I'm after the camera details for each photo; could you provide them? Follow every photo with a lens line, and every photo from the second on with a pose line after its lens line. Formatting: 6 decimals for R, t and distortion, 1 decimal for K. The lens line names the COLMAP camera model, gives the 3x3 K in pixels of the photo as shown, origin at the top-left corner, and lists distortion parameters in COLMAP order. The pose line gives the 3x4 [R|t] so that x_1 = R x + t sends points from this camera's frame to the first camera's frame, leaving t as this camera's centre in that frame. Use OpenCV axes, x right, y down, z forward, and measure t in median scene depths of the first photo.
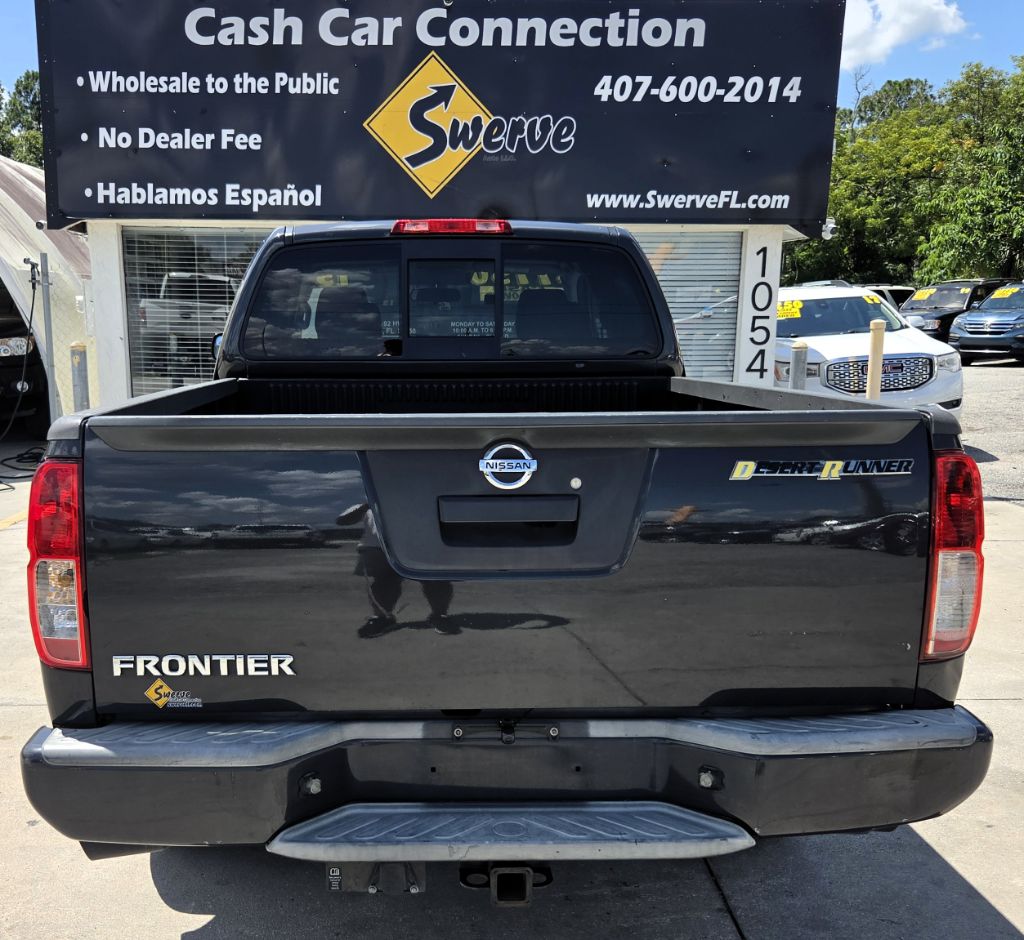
lens RADIAL K [[1087.1, 0, 422.0], [0, 1087.1, 516.5], [0, 0, 1]] dist [0.042114, 0.000000]
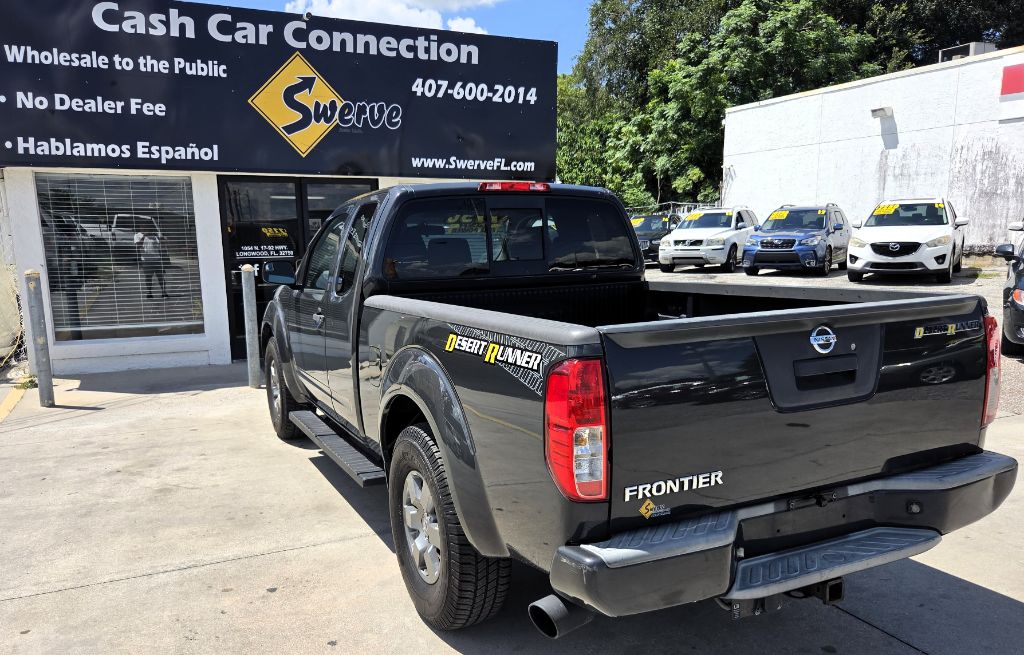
lens RADIAL K [[763.6, 0, 500.7], [0, 763.6, 359.5], [0, 0, 1]] dist [0.048310, -0.033432]
pose [[0.911721, -0.081564, 0.402632, -0.178032], [0.090826, 0.995859, -0.003931, -0.011814], [-0.400644, 0.040153, 0.915354, 0.024953]]
